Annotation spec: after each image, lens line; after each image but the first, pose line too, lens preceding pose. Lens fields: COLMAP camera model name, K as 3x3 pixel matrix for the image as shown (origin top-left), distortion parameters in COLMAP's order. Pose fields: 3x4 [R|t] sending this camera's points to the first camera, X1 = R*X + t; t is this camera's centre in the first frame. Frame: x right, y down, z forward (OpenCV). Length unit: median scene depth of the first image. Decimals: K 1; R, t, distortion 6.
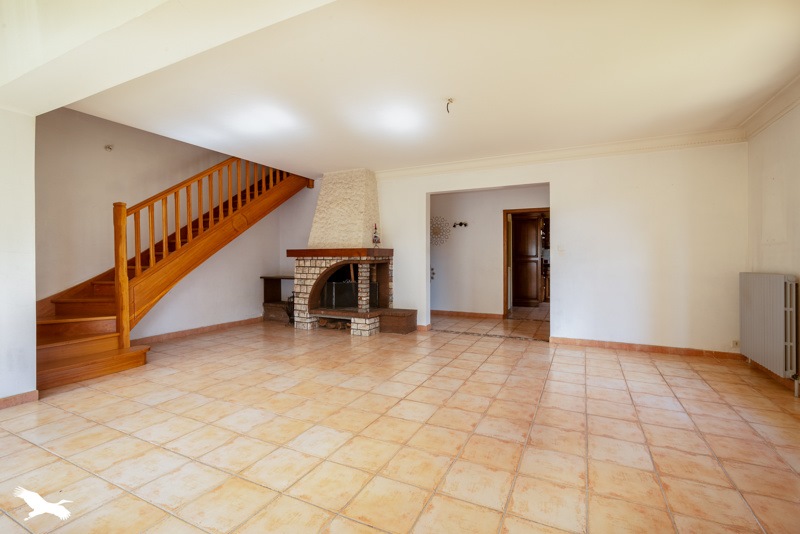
lens RADIAL K [[366.1, 0, 400.5], [0, 366.1, 266.5], [0, 0, 1]] dist [-0.000585, -0.000021]
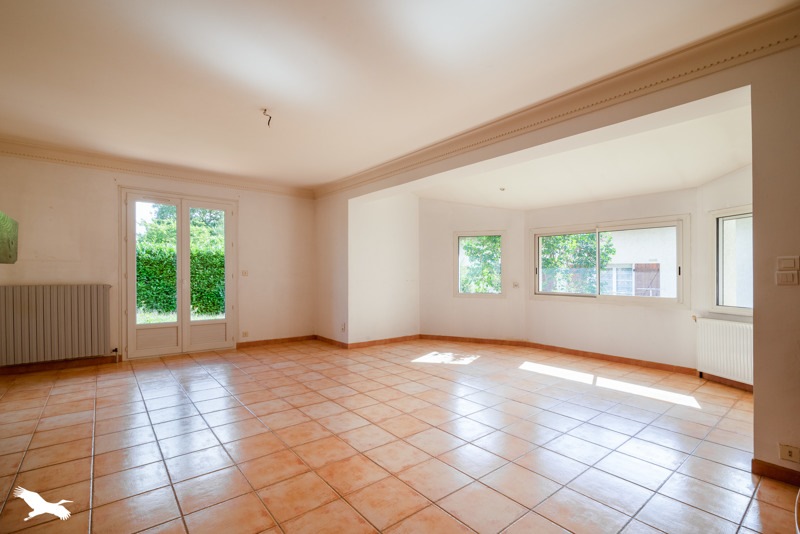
lens RADIAL K [[366.1, 0, 399.2], [0, 366.1, 272.0], [0, 0, 1]] dist [-0.000585, -0.000021]
pose [[-0.912115, 0.009520, 0.409824, -0.687413], [0.014283, 0.999861, 0.008562, -0.038158], [-0.409686, 0.013663, -0.912124, 2.051124]]
